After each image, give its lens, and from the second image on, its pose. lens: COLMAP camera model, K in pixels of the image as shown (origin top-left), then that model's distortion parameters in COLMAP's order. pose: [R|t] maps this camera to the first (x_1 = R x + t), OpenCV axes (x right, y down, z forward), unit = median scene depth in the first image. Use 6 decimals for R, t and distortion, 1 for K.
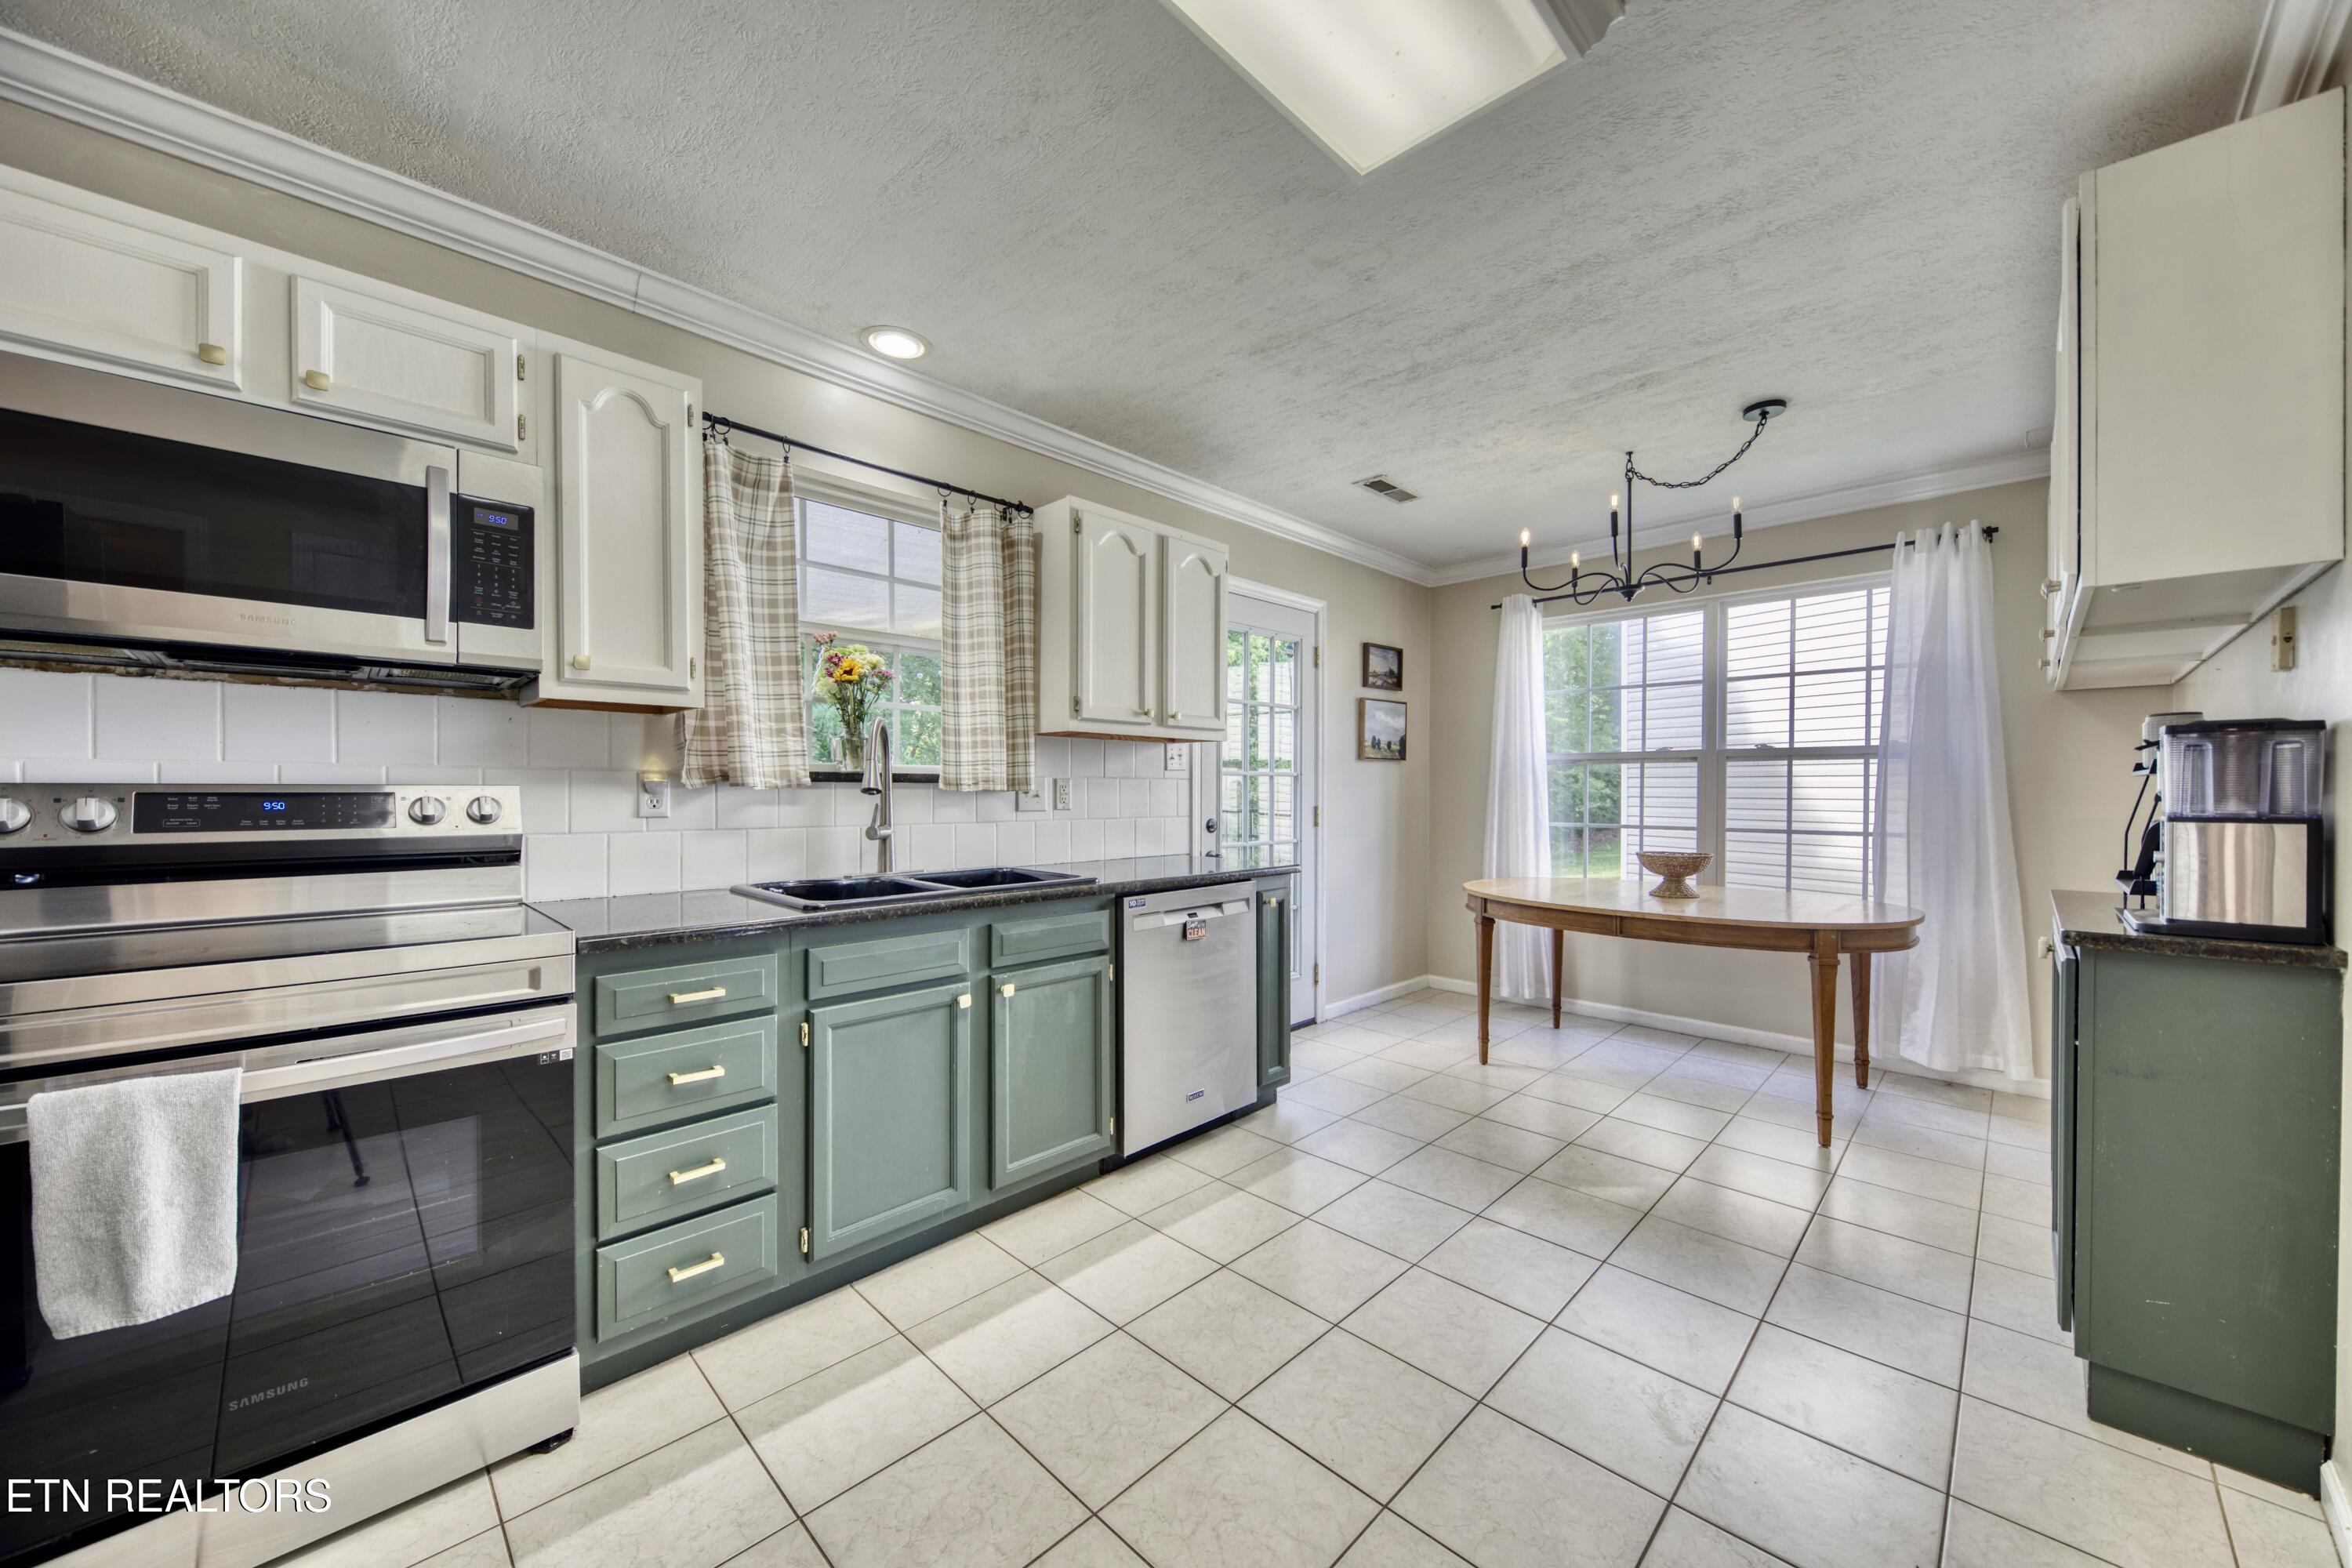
lens RADIAL K [[859.3, 0, 1239.4], [0, 859.3, 802.9], [0, 0, 1]] dist [0.004493, -0.001663]
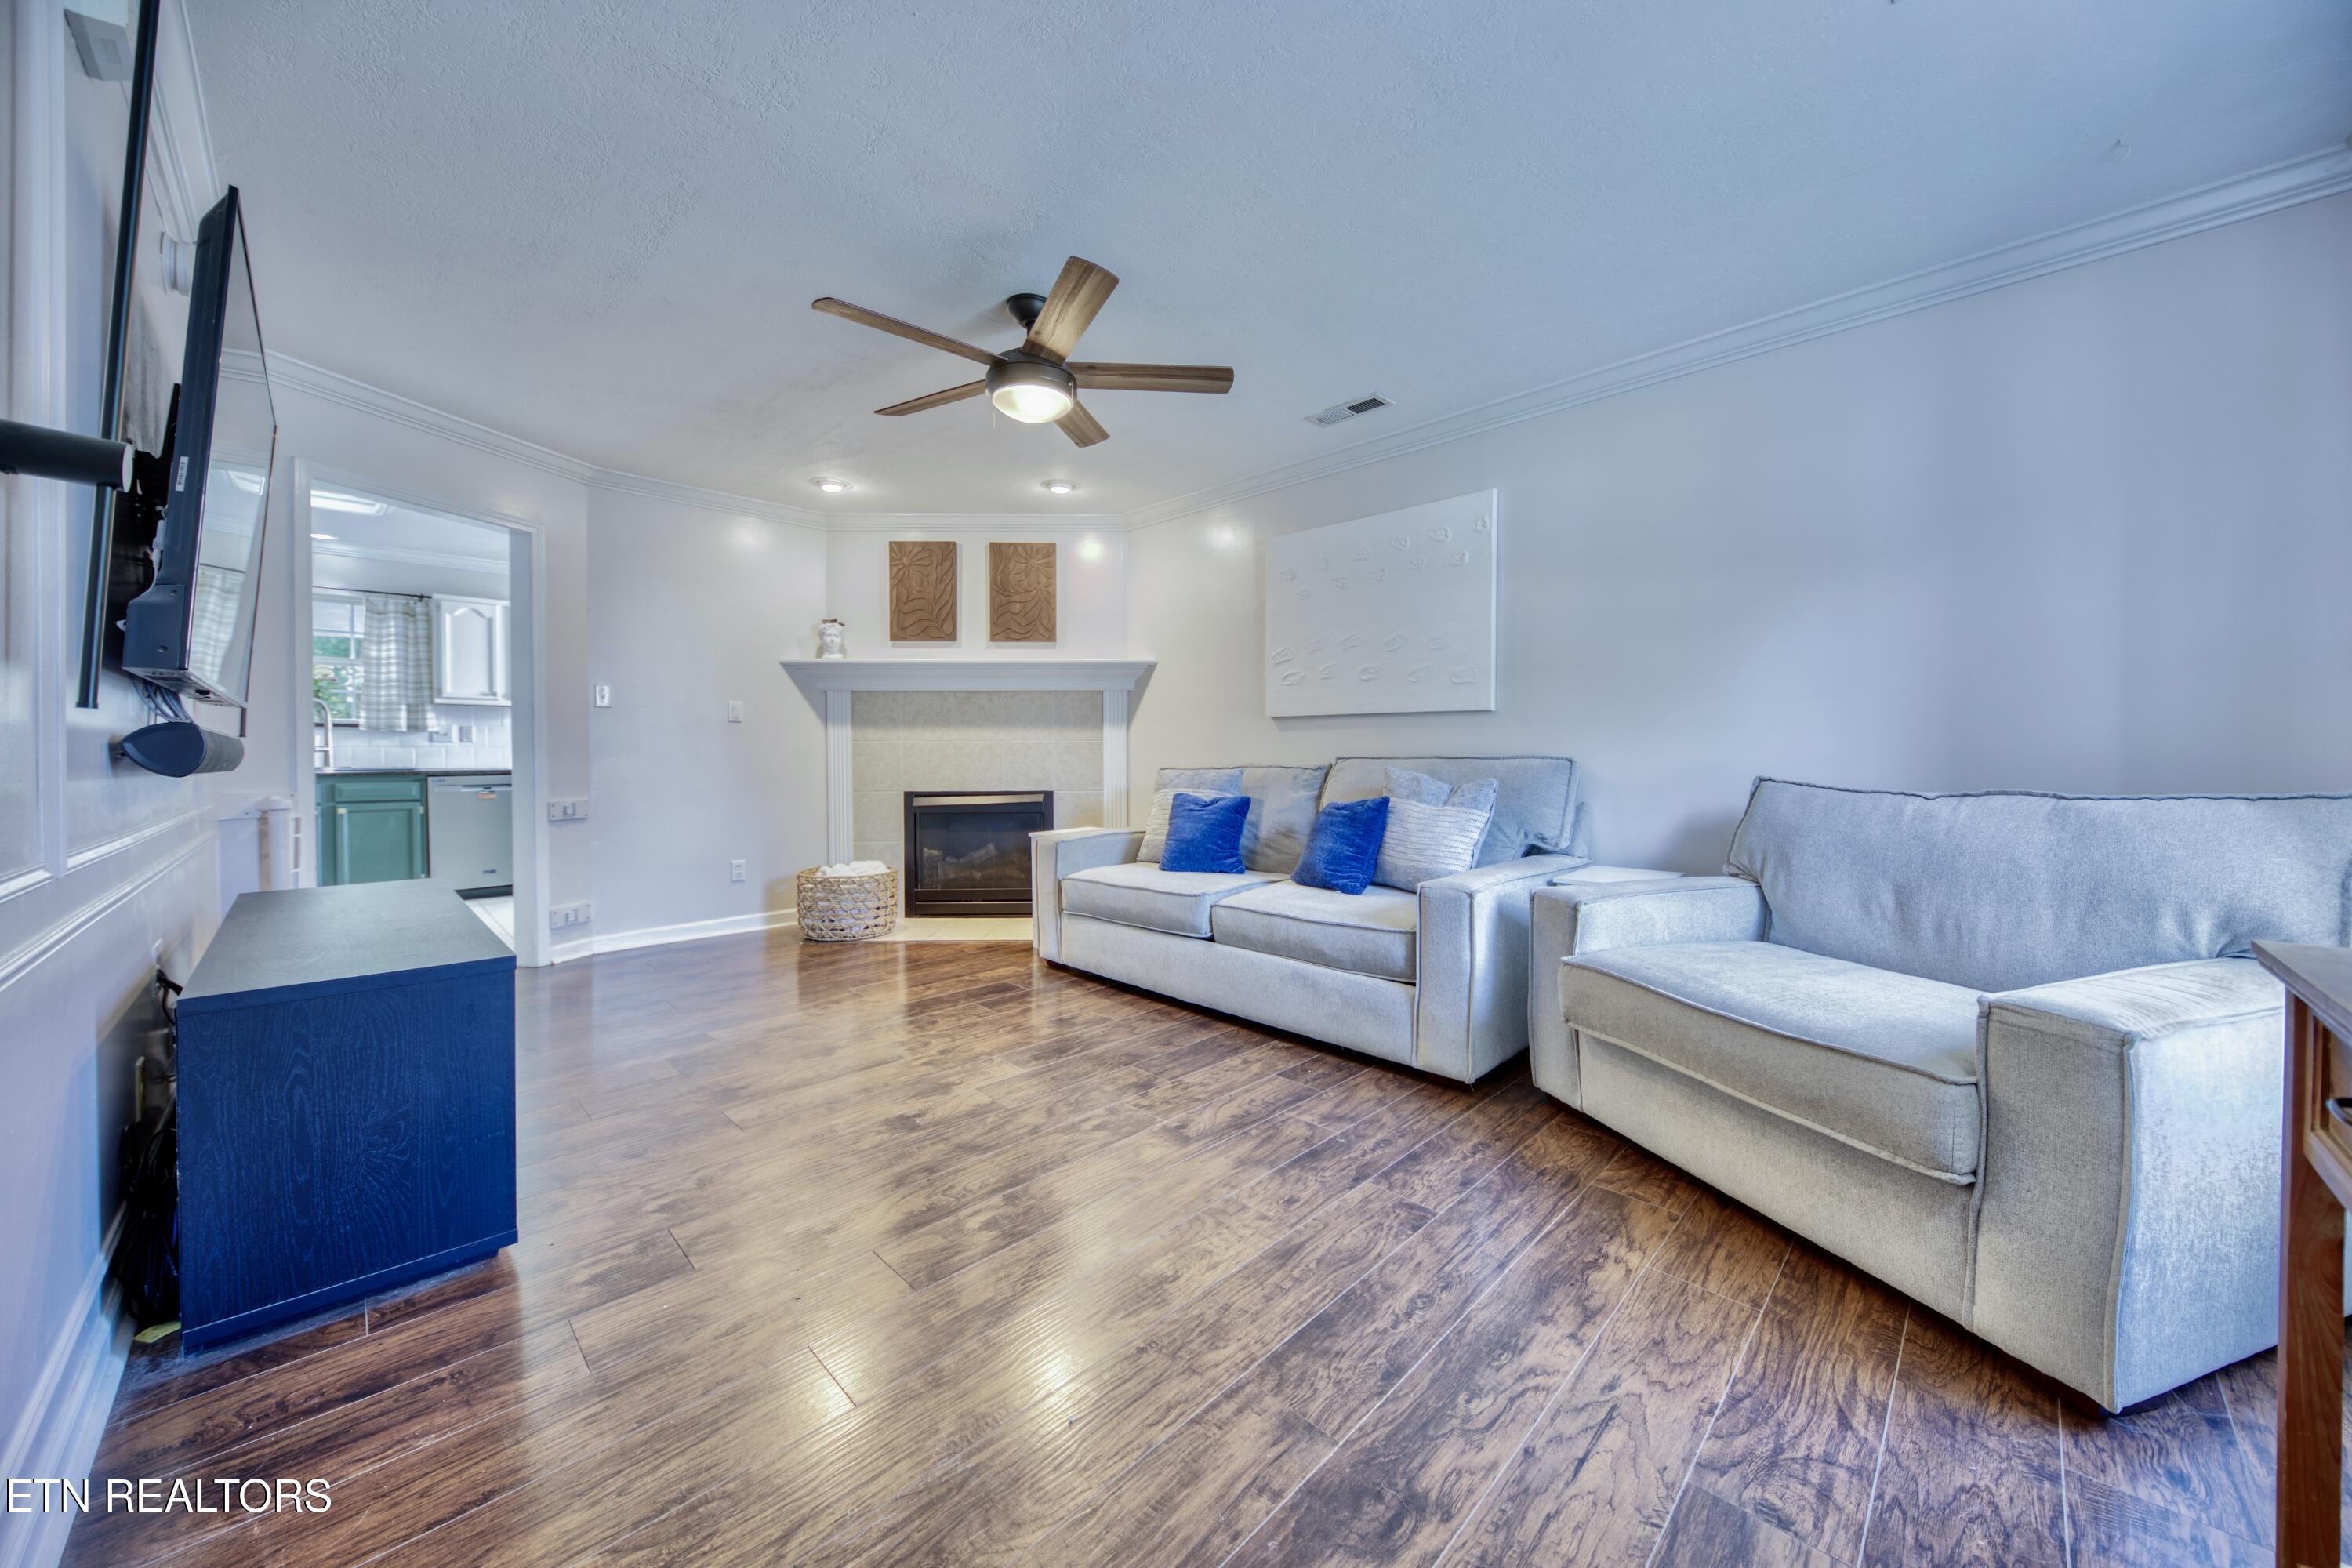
lens RADIAL K [[859.3, 0, 1226.8], [0, 859.3, 762.8], [0, 0, 1]] dist [0.004493, -0.001663]
pose [[0.999941, -0.002110, -0.010699, 1.672588], [0.002074, 0.999992, -0.003420, 0.071148], [0.010707, 0.003398, 0.999937, -1.045000]]
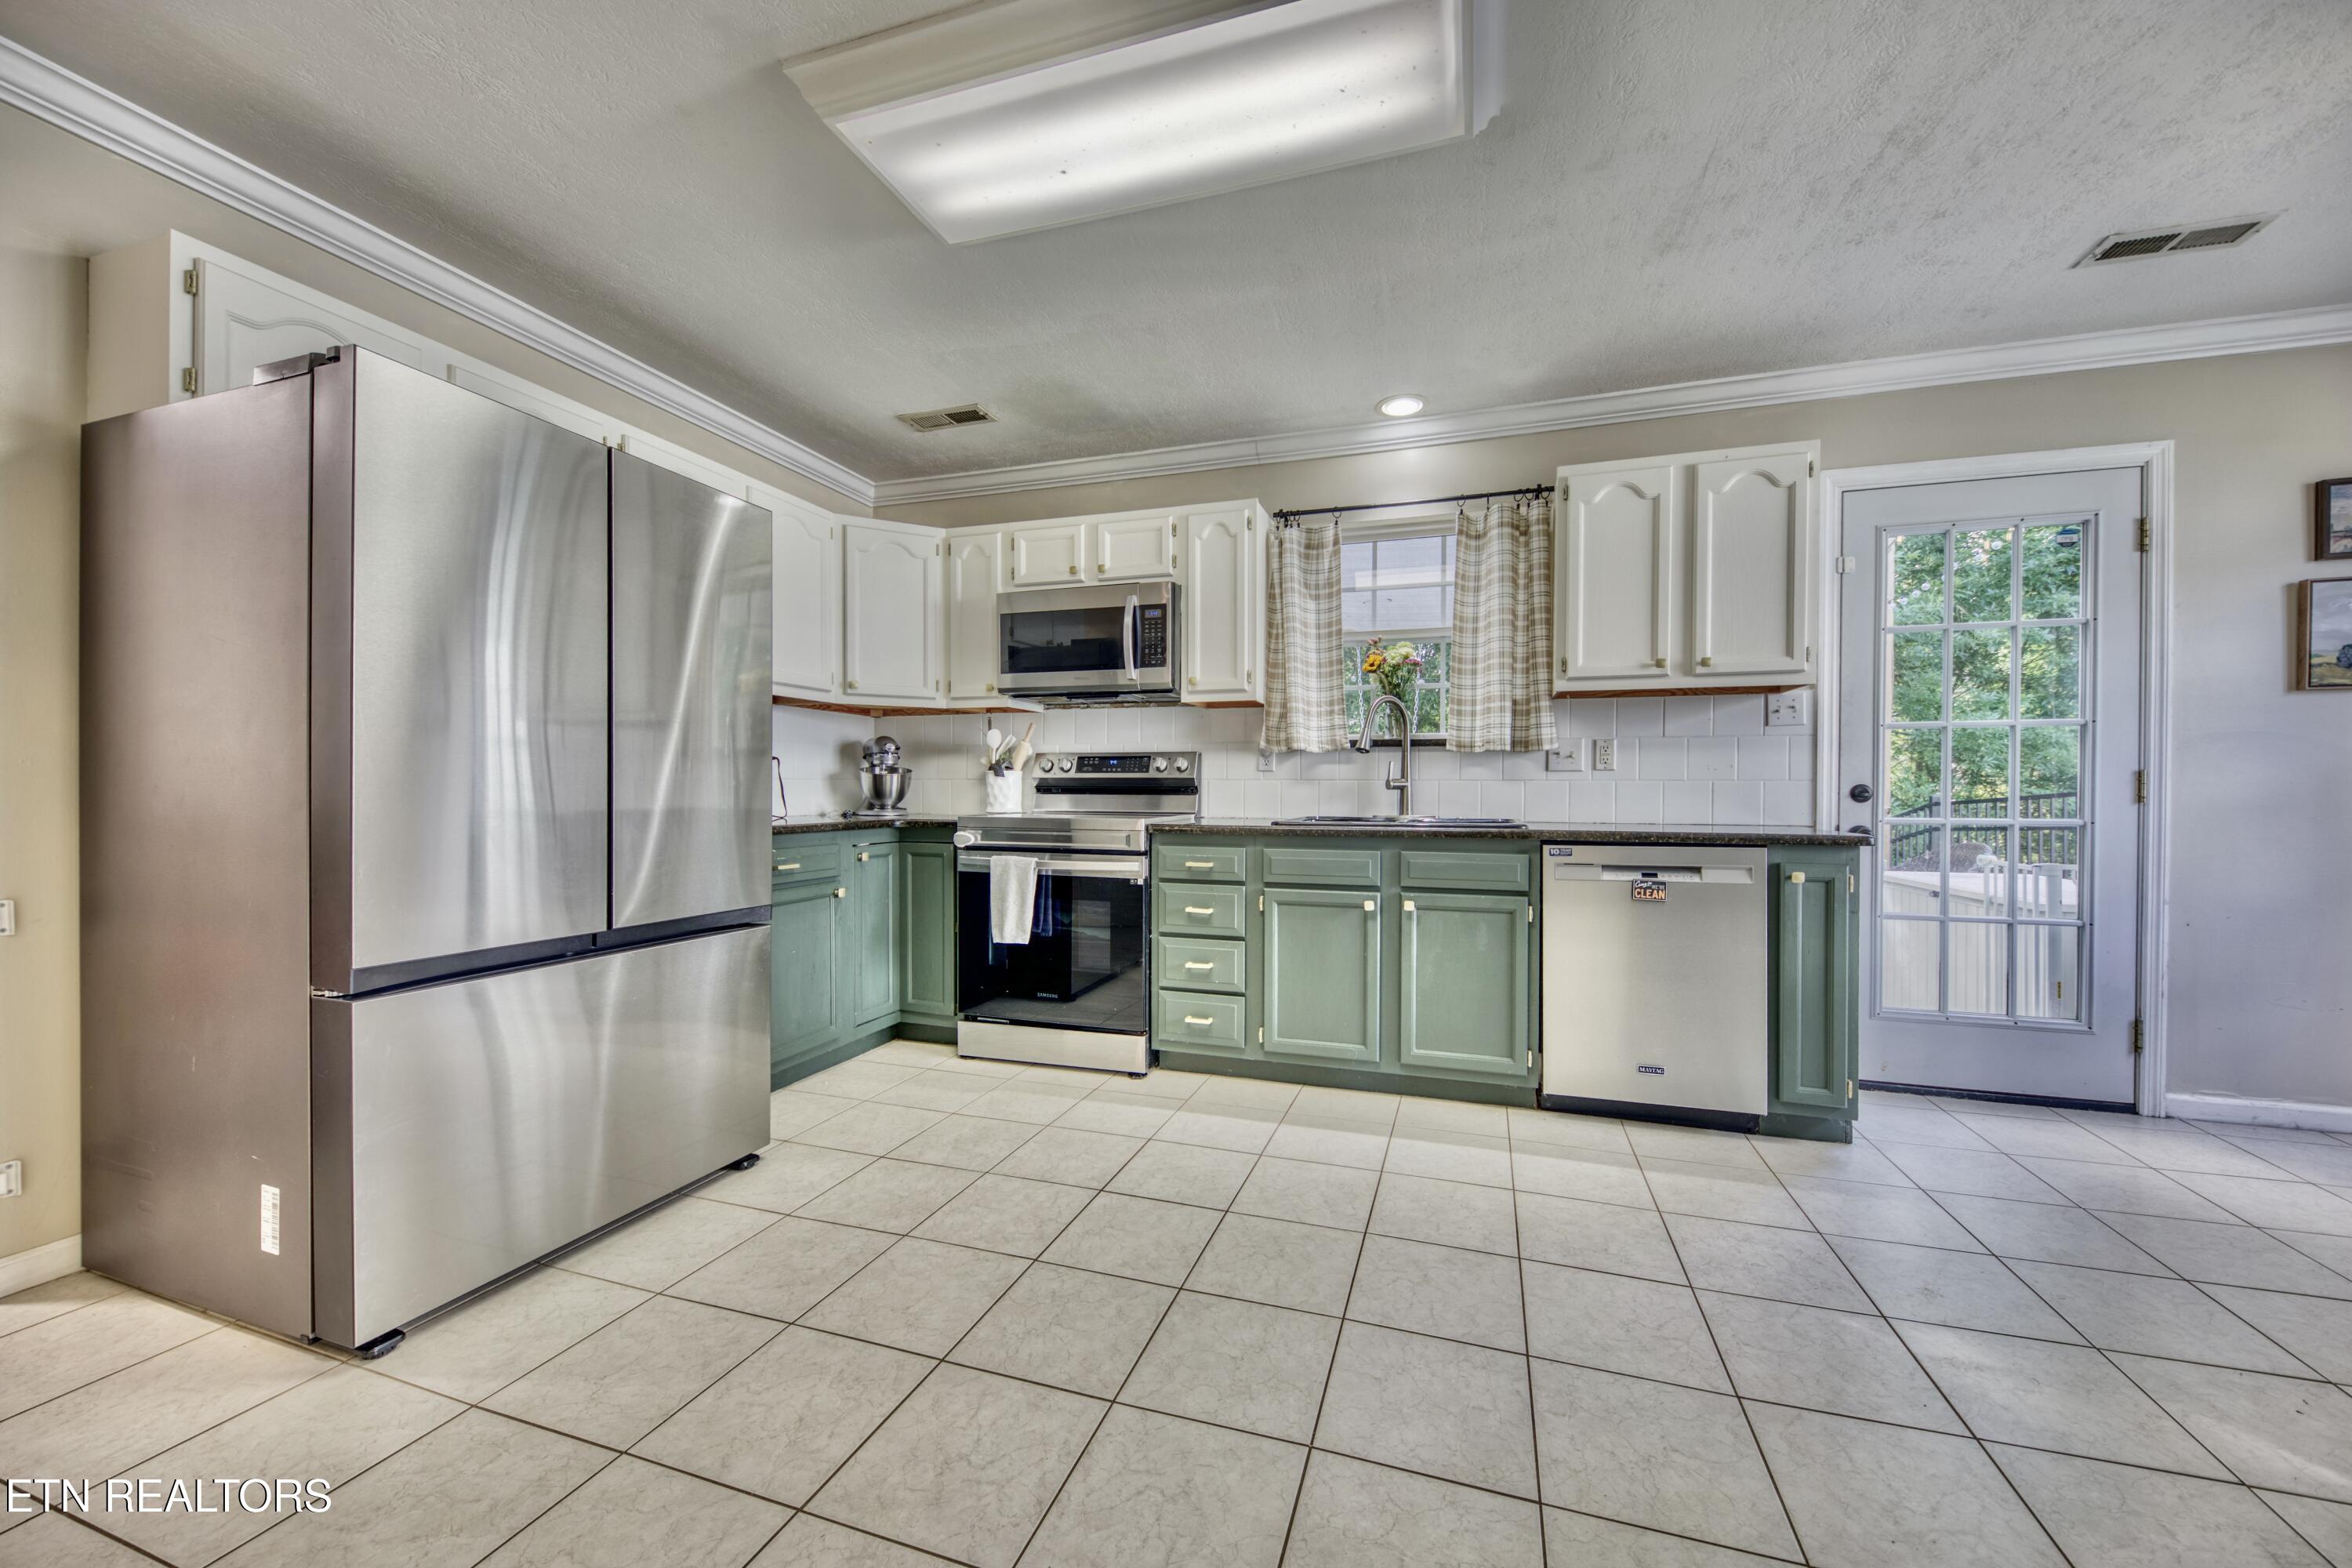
lens RADIAL K [[859.3, 0, 1195.0], [0, 859.3, 803.4], [0, 0, 1]] dist [0.004493, -0.001663]
pose [[0.419910, 0.016179, -0.907422, 0.536527], [-0.014894, 0.999829, 0.010935, 0.045343], [0.907444, 0.008923, 0.420079, 0.145664]]
